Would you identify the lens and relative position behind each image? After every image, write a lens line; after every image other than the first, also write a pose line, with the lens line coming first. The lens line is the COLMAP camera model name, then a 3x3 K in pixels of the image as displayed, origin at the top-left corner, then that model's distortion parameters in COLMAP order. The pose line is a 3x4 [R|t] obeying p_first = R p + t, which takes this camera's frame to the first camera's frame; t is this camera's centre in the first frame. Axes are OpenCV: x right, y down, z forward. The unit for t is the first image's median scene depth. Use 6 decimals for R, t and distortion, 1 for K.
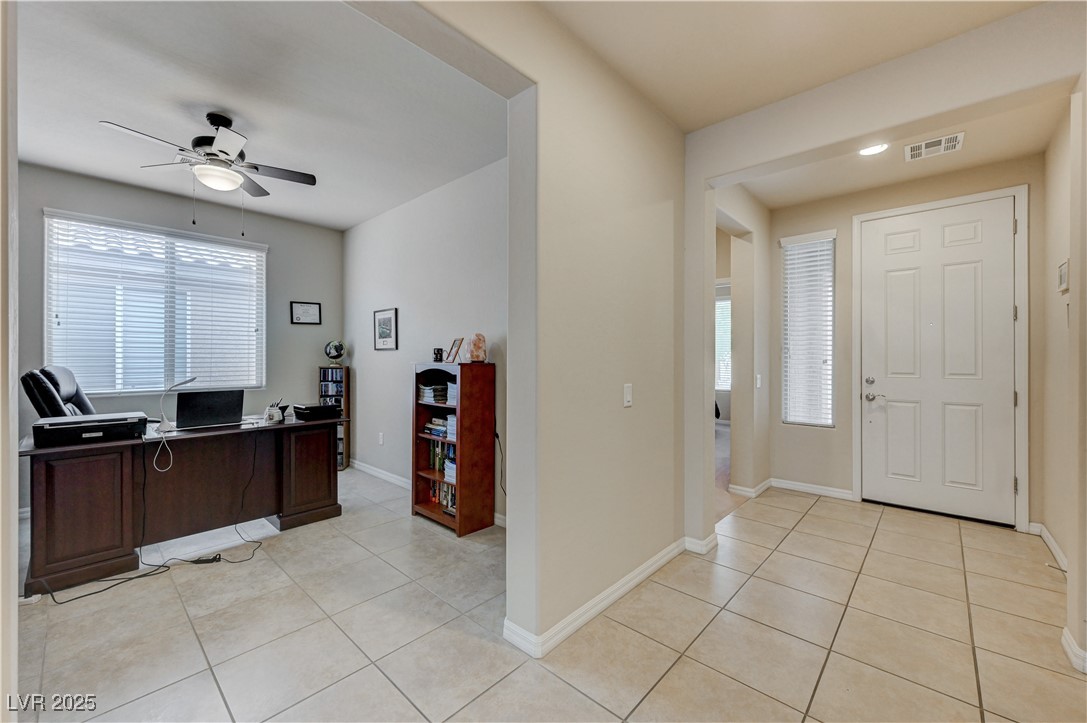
lens RADIAL K [[429.3, 0, 545.2], [0, 429.3, 357.6], [0, 0, 1]] dist [-0.001783, -0.000002]
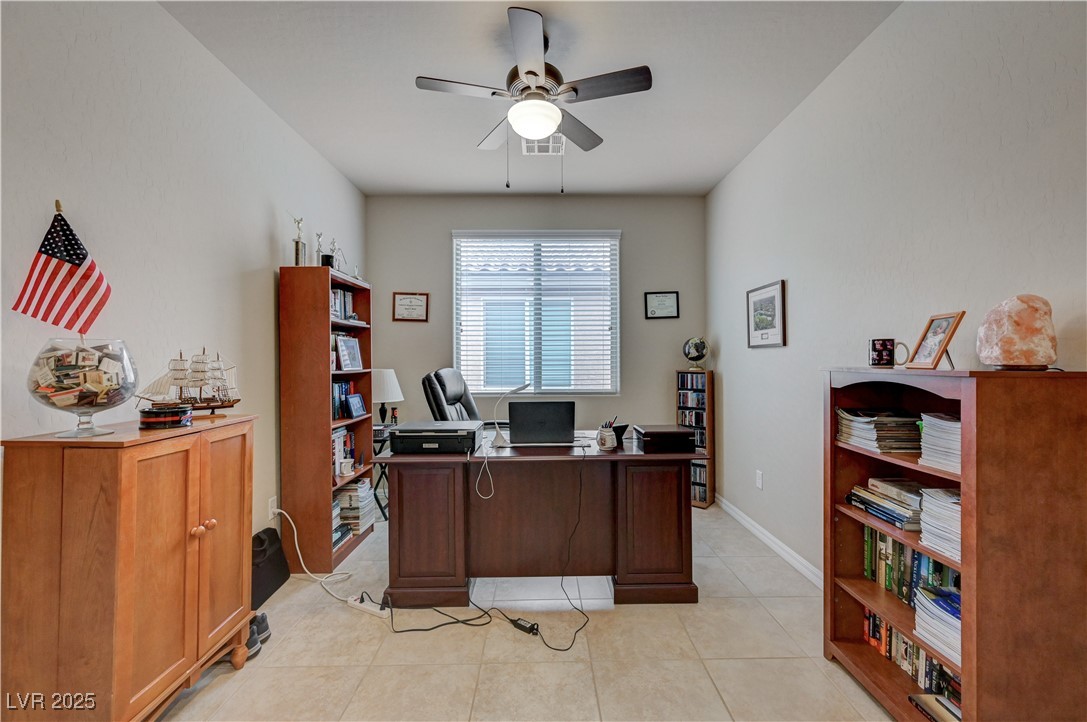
lens RADIAL K [[429.3, 0, 545.2], [0, 429.3, 357.1], [0, 0, 1]] dist [-0.001783, -0.000002]
pose [[0.684369, -0.008964, -0.729081, -0.159047], [0.005886, 0.999960, -0.006769, 0.000145], [0.729112, 0.000342, 0.684394, 0.391228]]
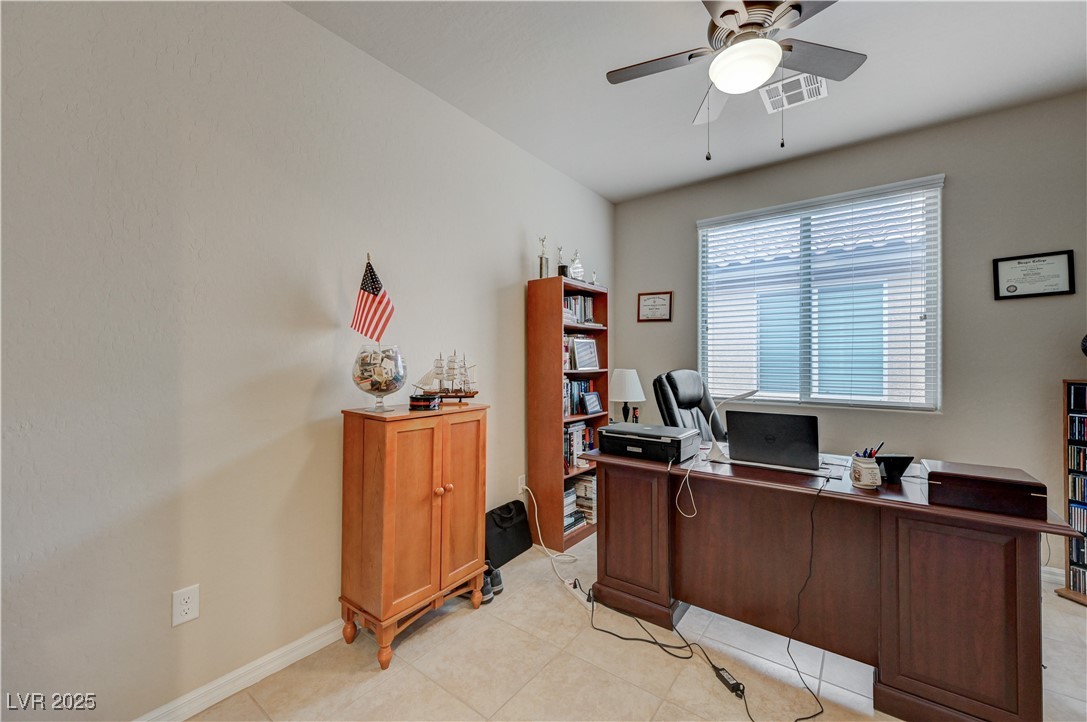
lens RADIAL K [[429.1, 0, 542.6], [0, 429.1, 358.3], [0, 0, 1]] dist [-0.001835, -0.000130]
pose [[0.093670, -0.006586, -0.995582, -0.140178], [-0.000745, 0.999977, -0.006685, -0.000302], [0.995603, 0.001368, 0.093663, 0.515524]]
